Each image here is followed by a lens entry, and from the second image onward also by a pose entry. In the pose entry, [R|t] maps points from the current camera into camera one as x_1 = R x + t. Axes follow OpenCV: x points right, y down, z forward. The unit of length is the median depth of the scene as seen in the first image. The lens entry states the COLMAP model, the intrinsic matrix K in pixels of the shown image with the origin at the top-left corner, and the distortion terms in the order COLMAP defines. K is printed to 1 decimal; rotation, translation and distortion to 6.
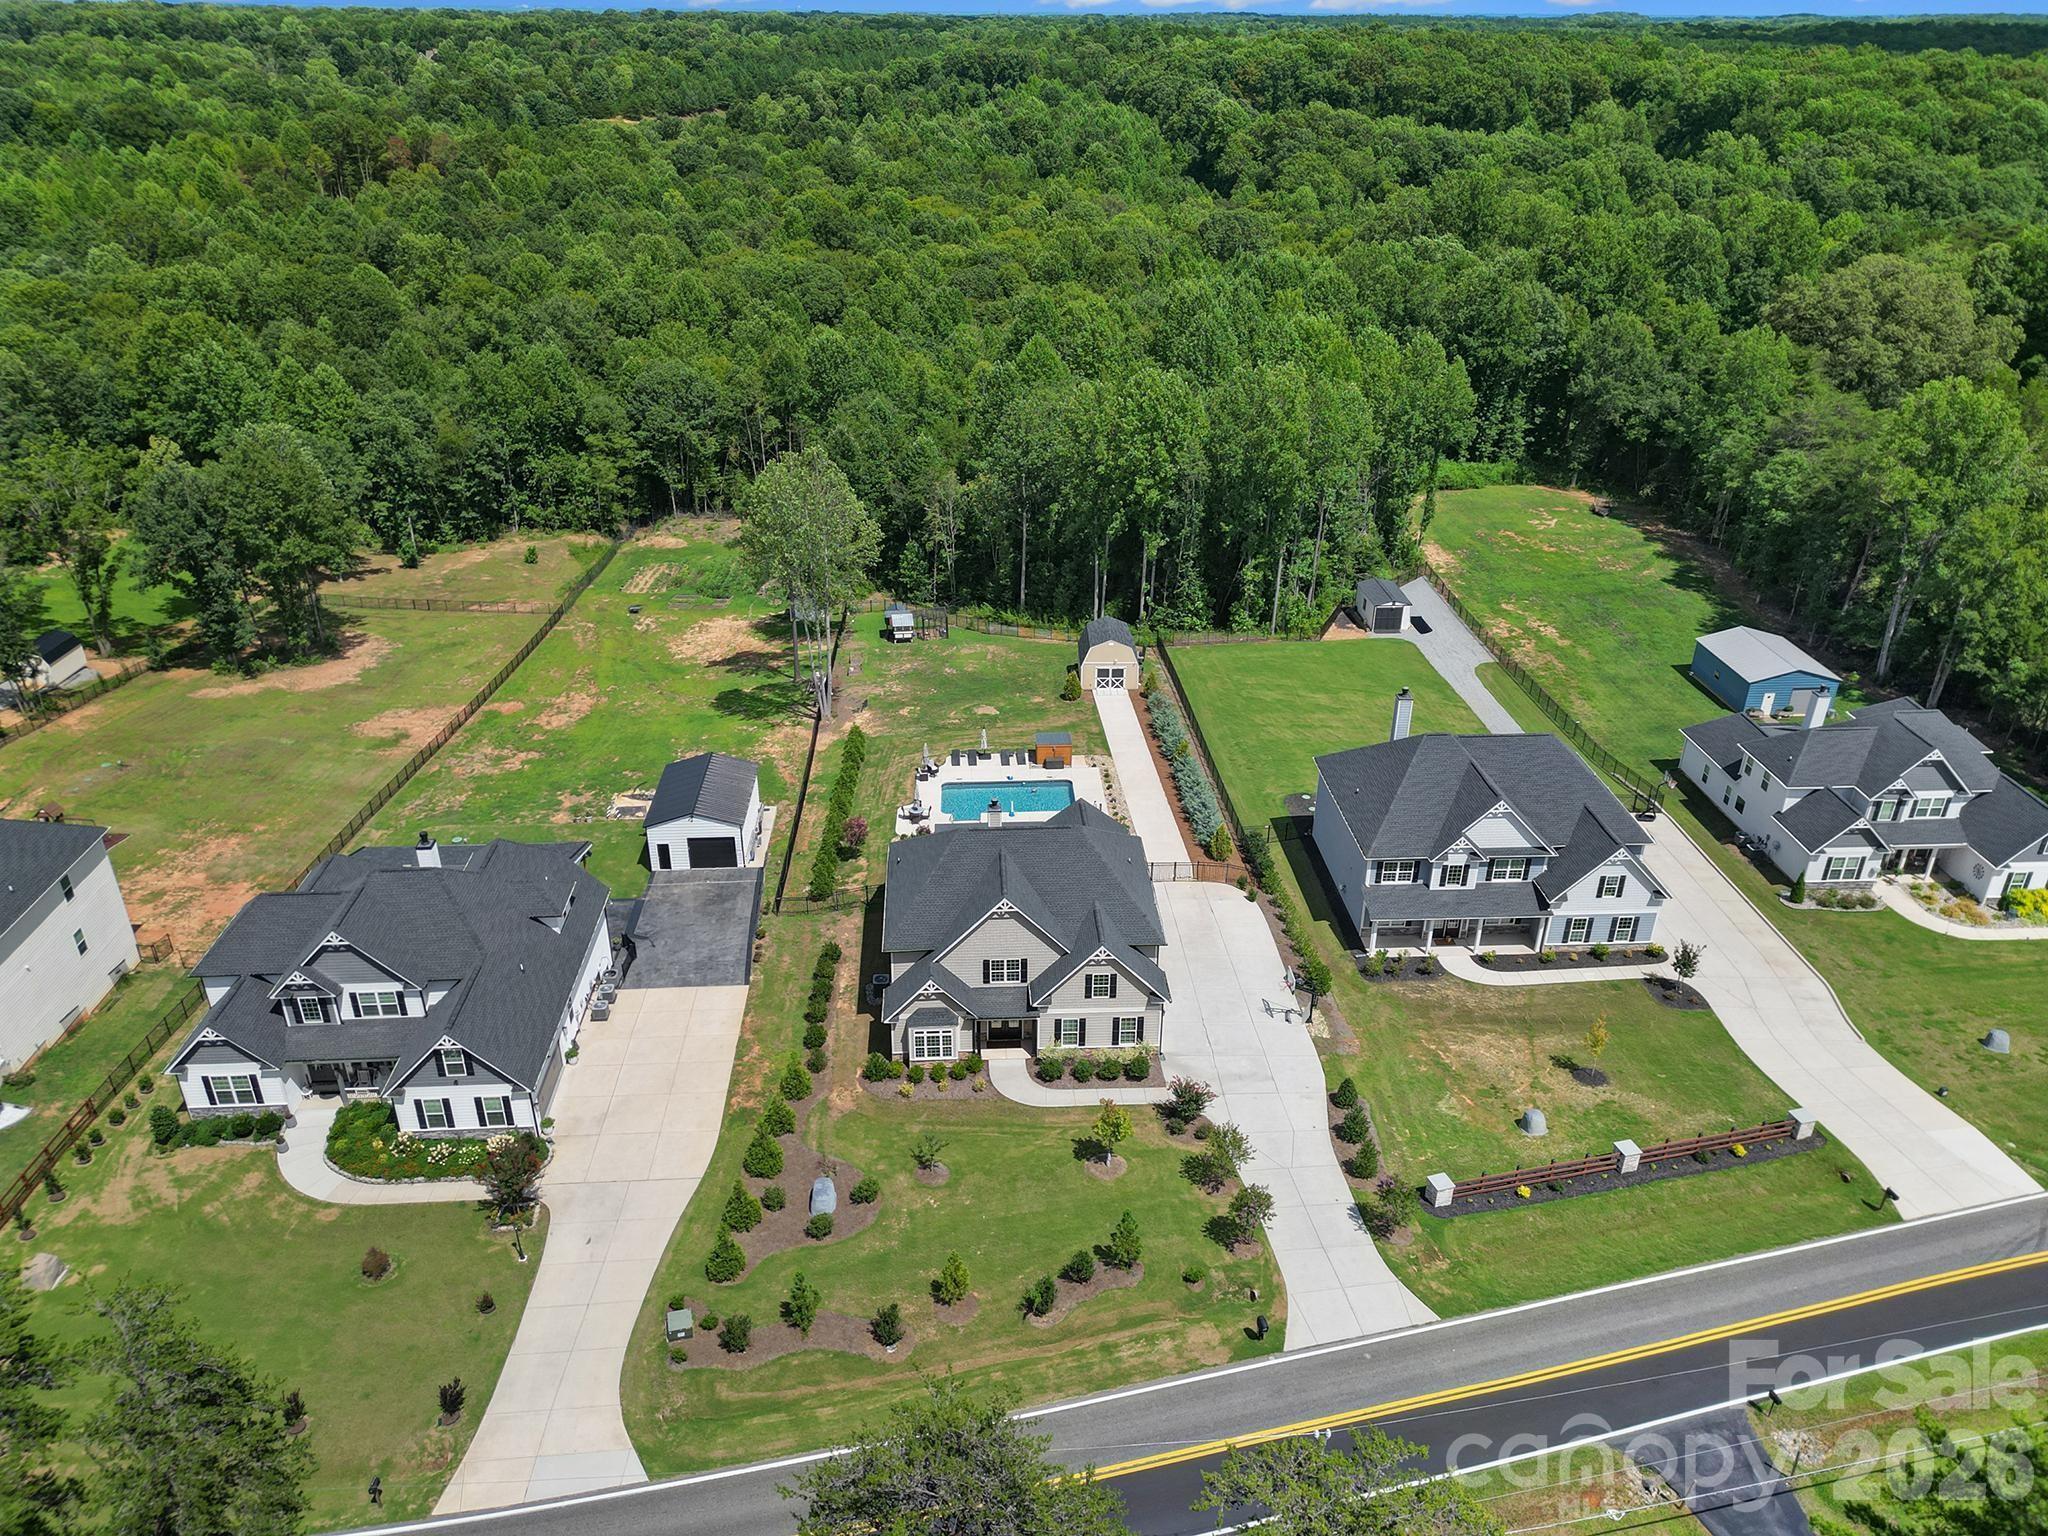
lens RADIAL K [[1424.6, 0, 1024.0], [0, 1424.6, 768.0], [0, 0, 1]] dist [0.092012, -0.103048]
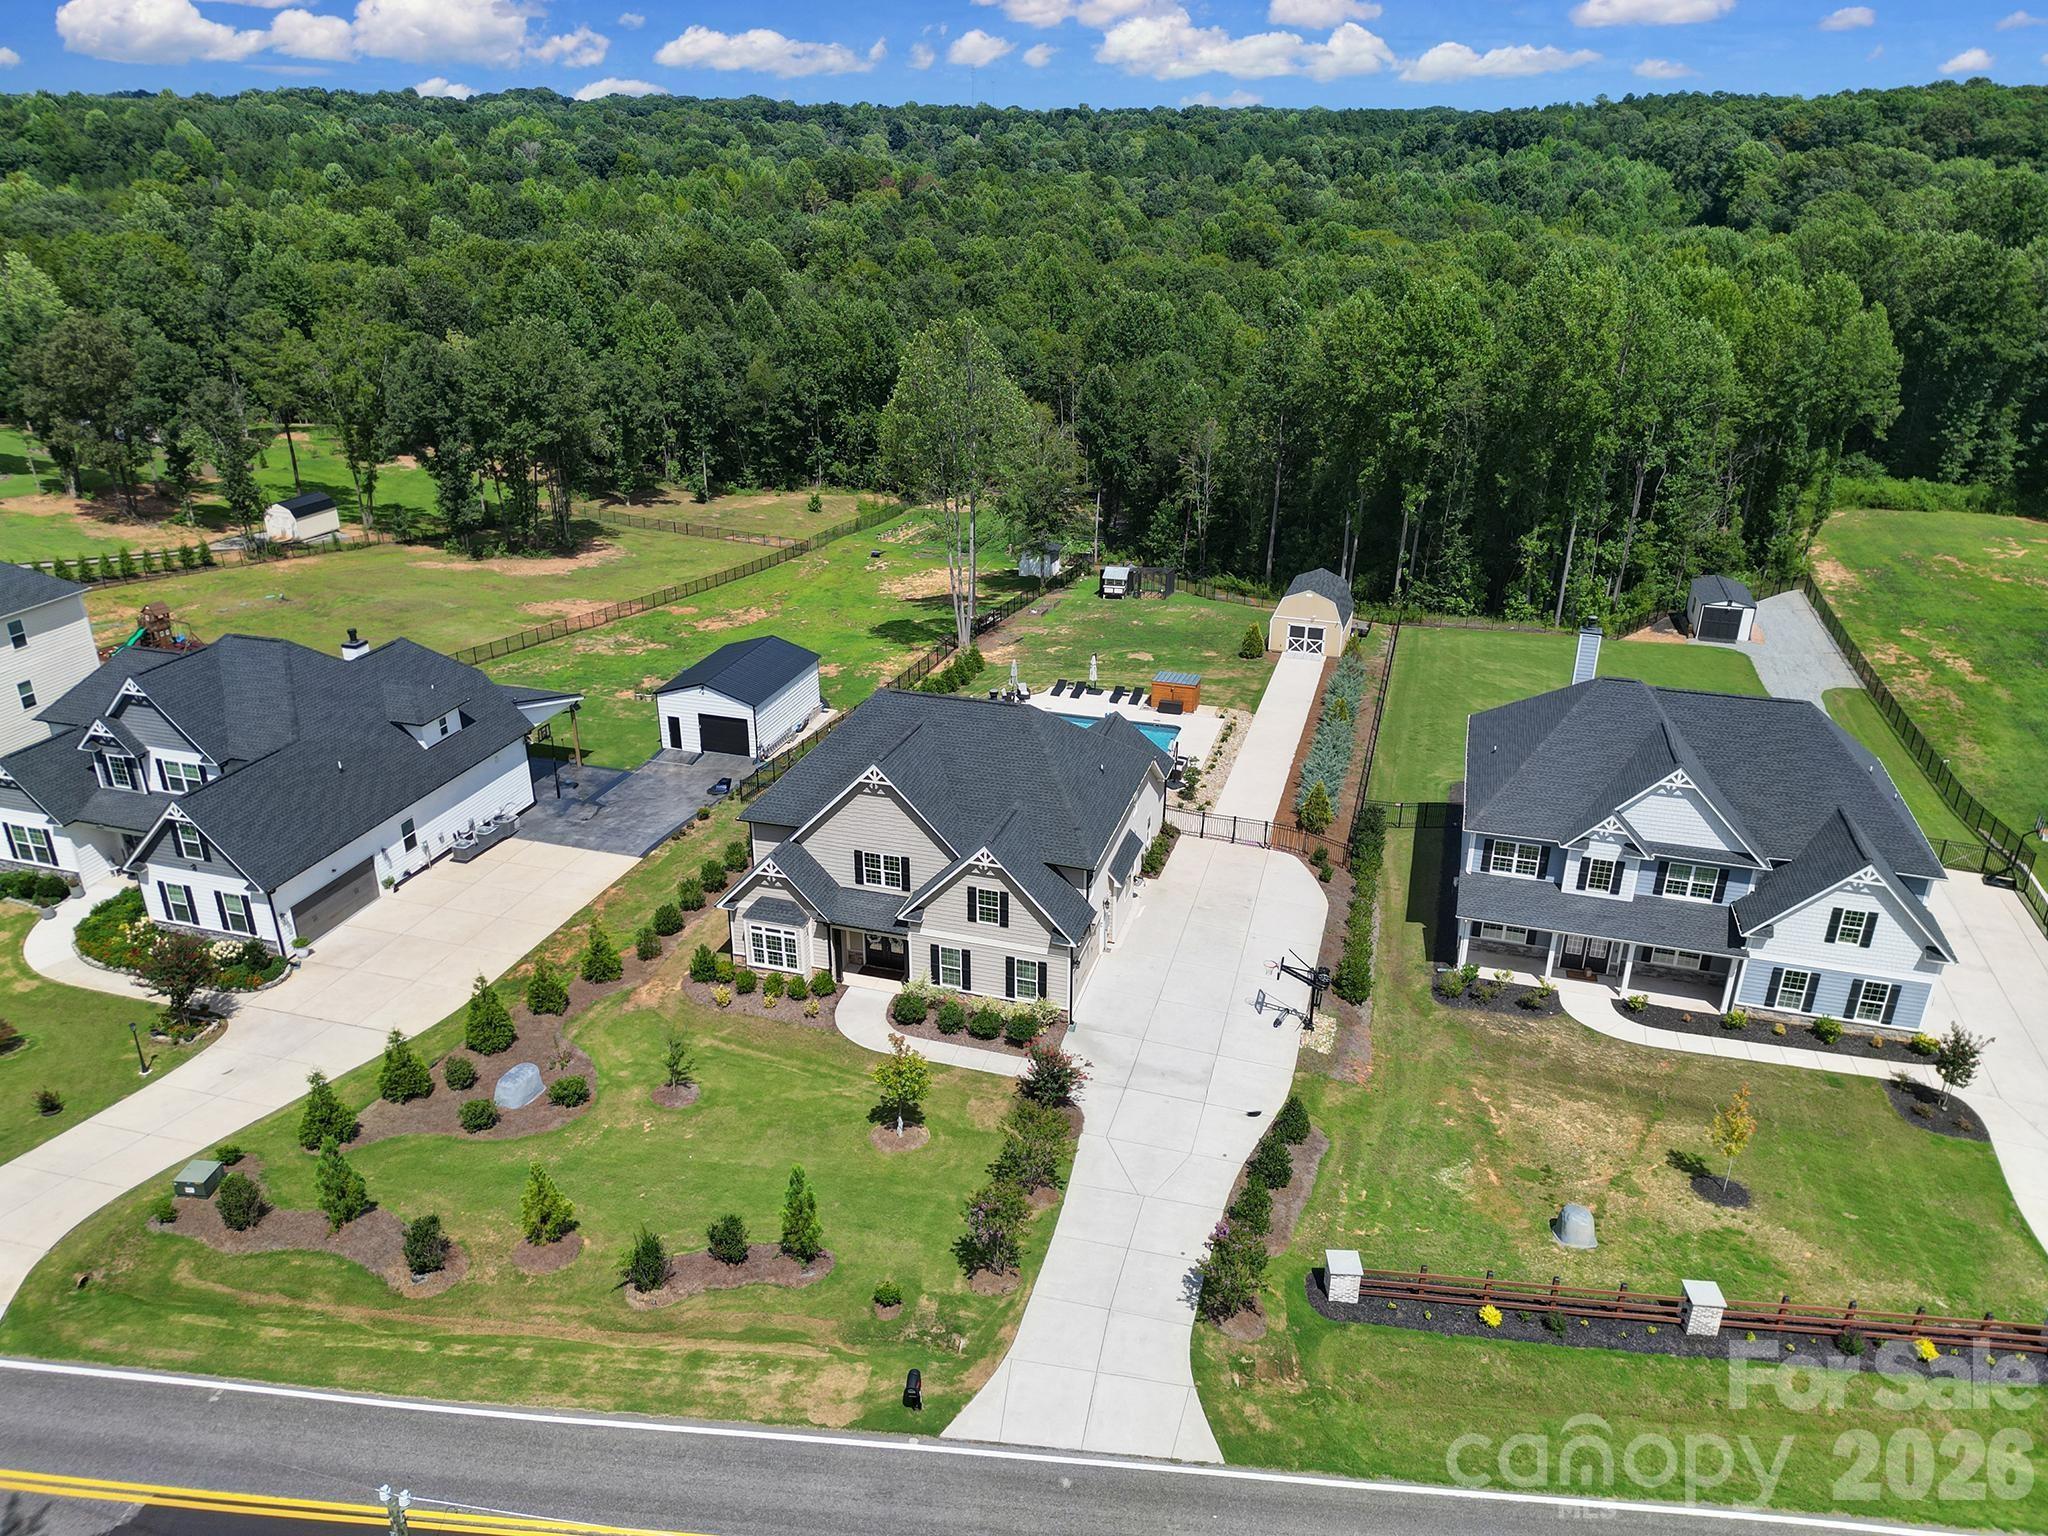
lens RADIAL K [[1424.6, 0, 1024.0], [0, 1424.6, 768.0], [0, 0, 1]] dist [0.092012, -0.103048]
pose [[0.941092, 0.136414, -0.309416, 0.247102], [-0.155004, 0.987251, -0.036191, 0.091367], [0.300534, 0.082019, 0.950238, 0.265170]]
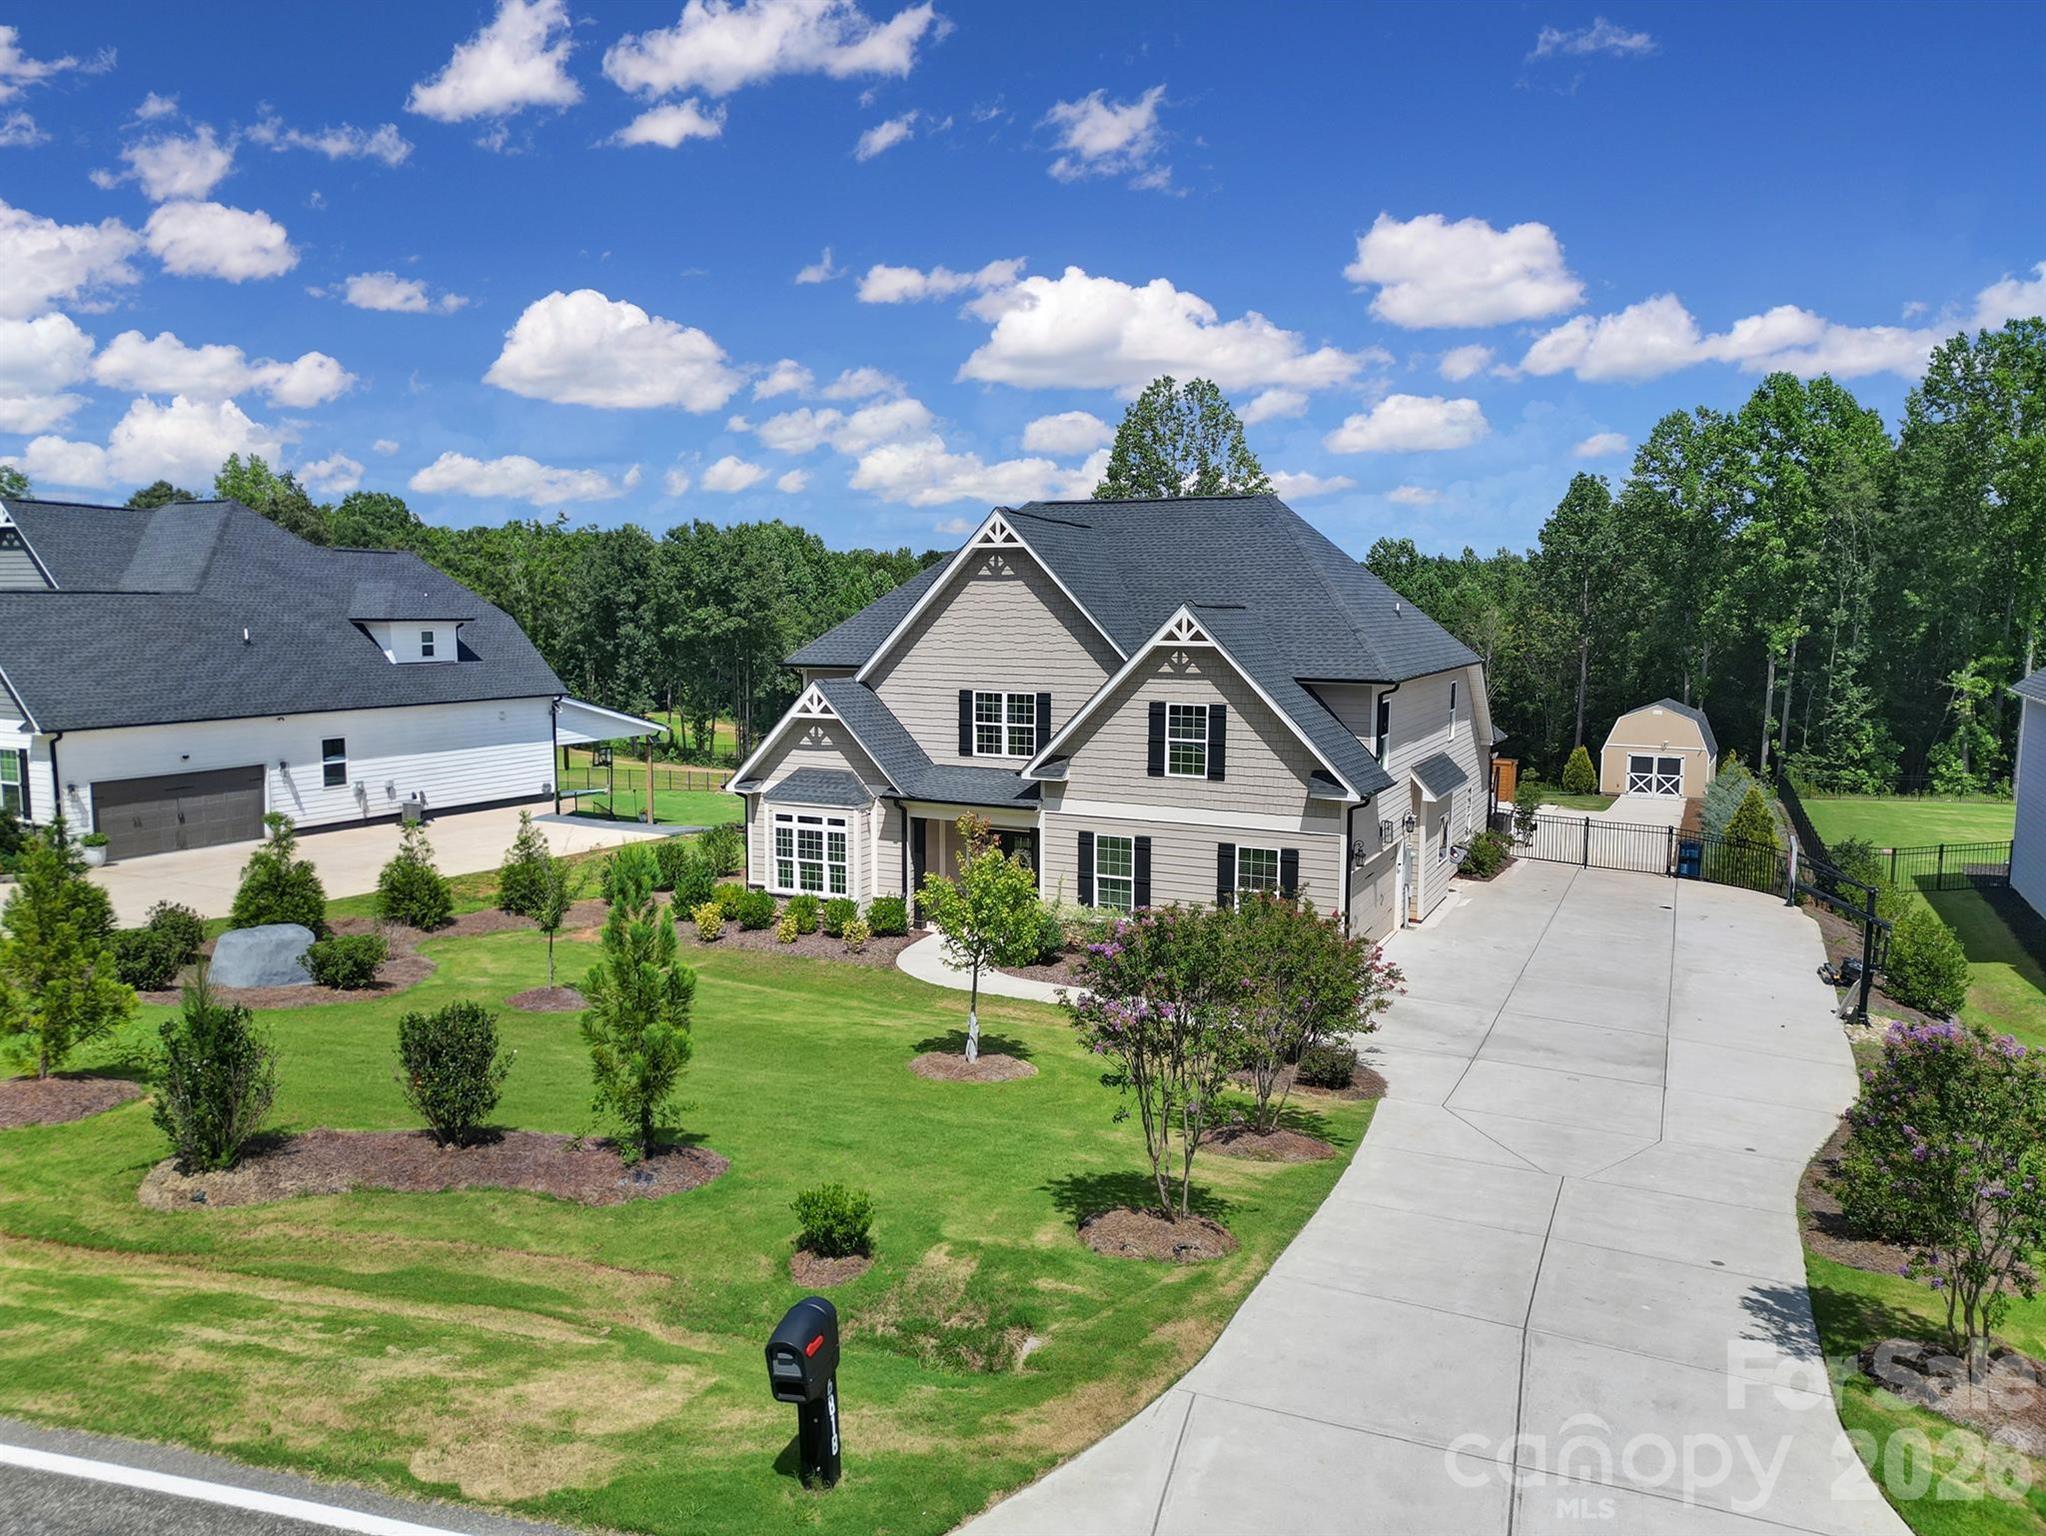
lens RADIAL K [[1423.2, 0, 1023.0], [0, 1423.2, 768.0], [0, 0, 1]] dist [0.092012, -0.103048]
pose [[0.872824, 0.054842, -0.484943, 0.175549], [-0.224912, 0.927056, -0.299968, 0.246627], [0.433119, 0.370890, 0.821492, 0.572196]]
